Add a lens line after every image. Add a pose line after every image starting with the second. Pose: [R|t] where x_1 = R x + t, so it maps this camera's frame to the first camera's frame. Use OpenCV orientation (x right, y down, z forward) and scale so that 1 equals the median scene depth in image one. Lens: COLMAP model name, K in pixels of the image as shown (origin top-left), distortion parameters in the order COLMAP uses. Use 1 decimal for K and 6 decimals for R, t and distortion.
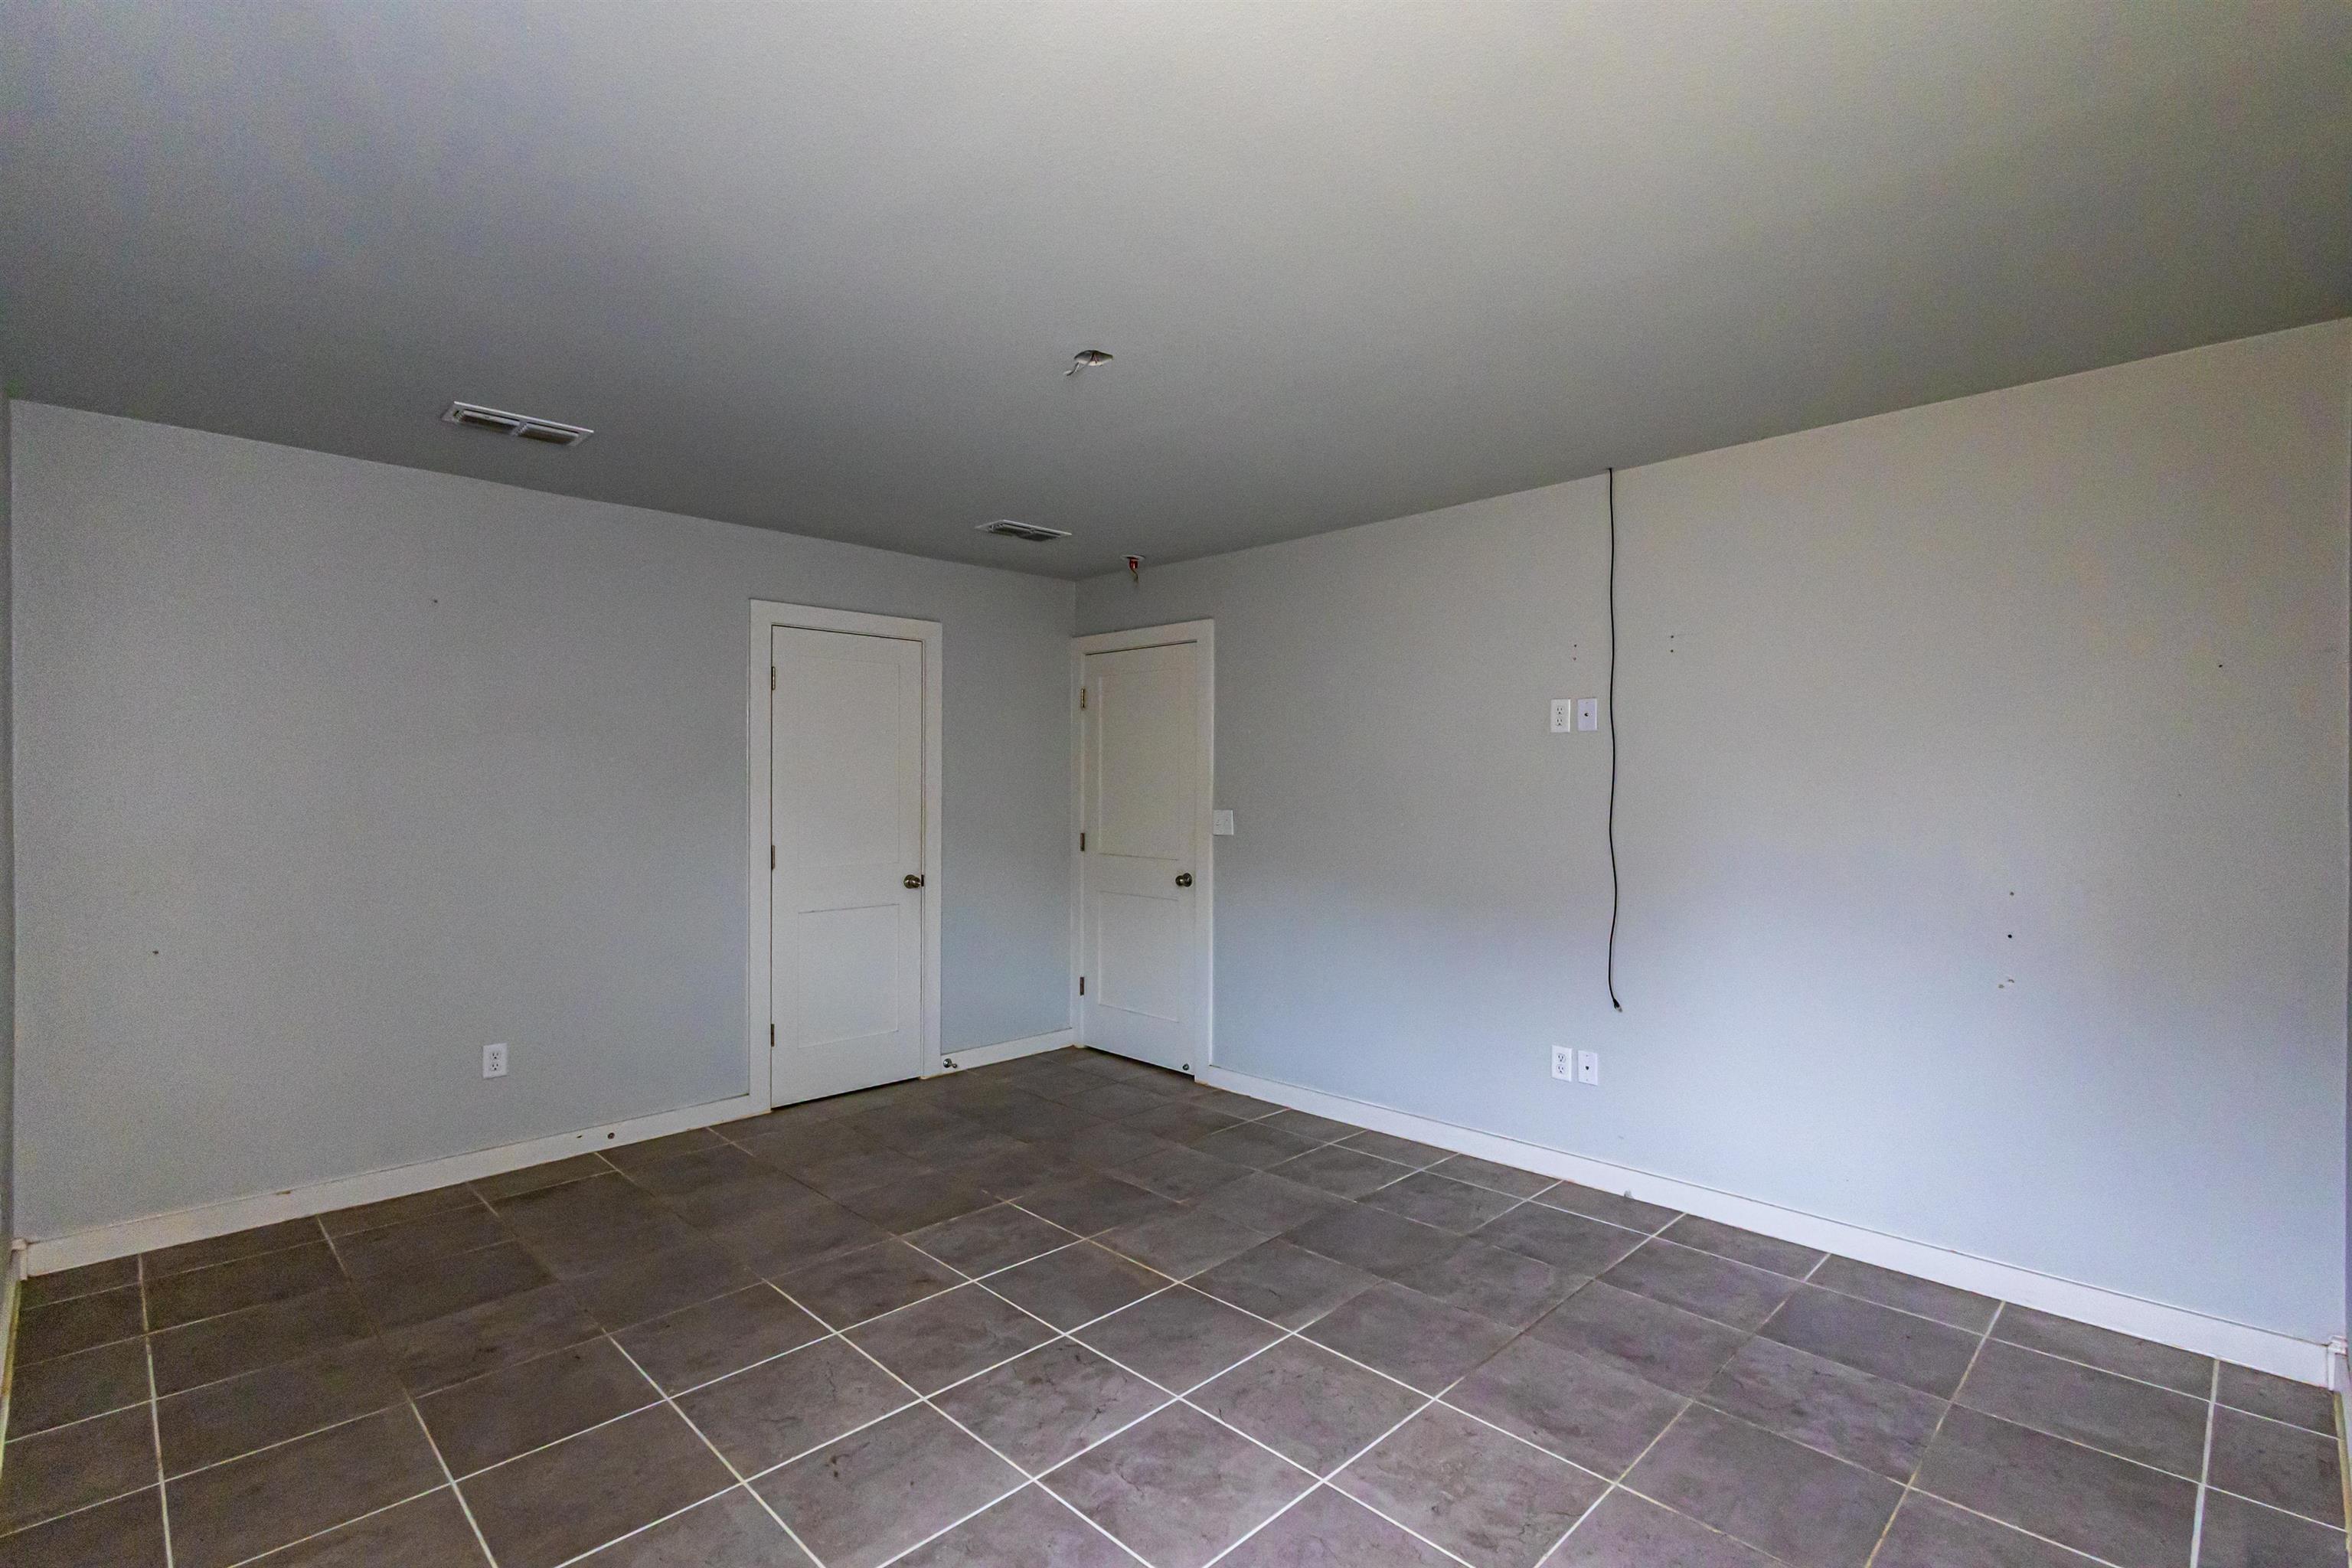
lens RADIAL K [[1087.1, 0, 1182.4], [0, 1087.1, 788.8], [0, 0, 1]] dist [0.007416, -0.003312]
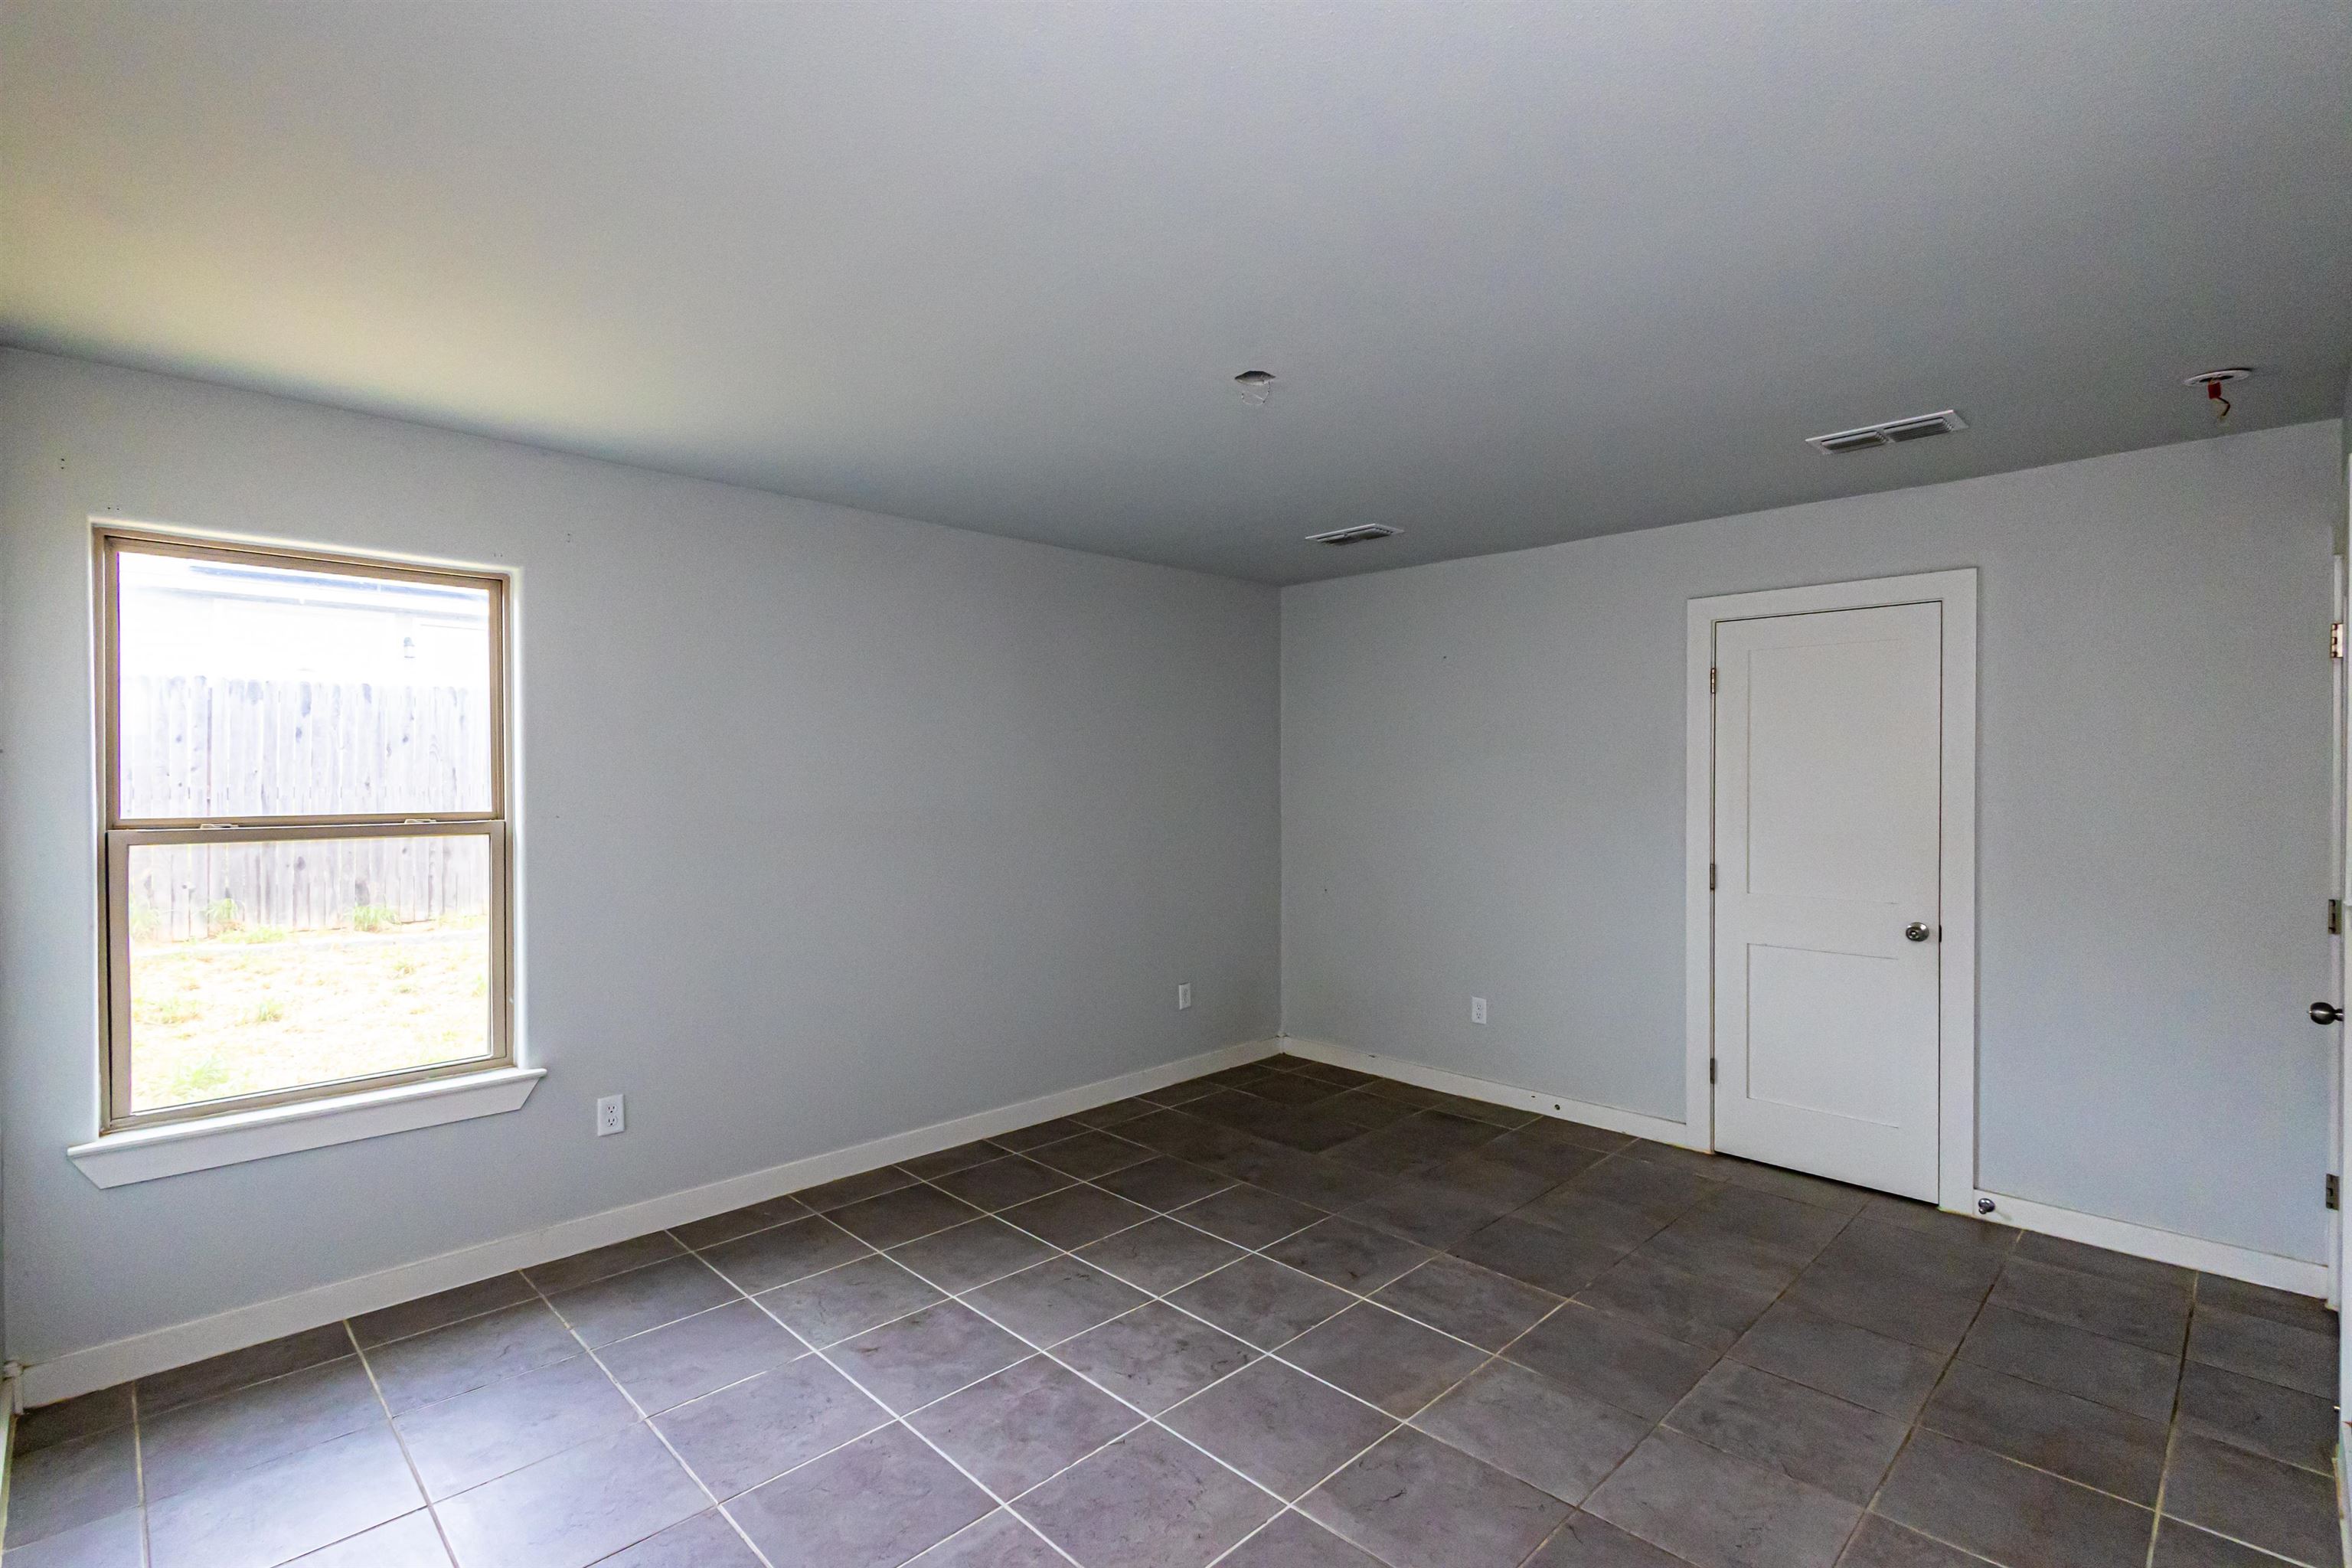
lens RADIAL K [[1087.1, 0, 1174.9], [0, 1087.1, 783.8], [0, 0, 1]] dist [0.007416, -0.003312]
pose [[-0.011306, 0.009002, -0.999896, 0.720140], [-0.004730, 0.999948, 0.009056, -0.027777], [0.999925, 0.004831, -0.011263, 0.741882]]
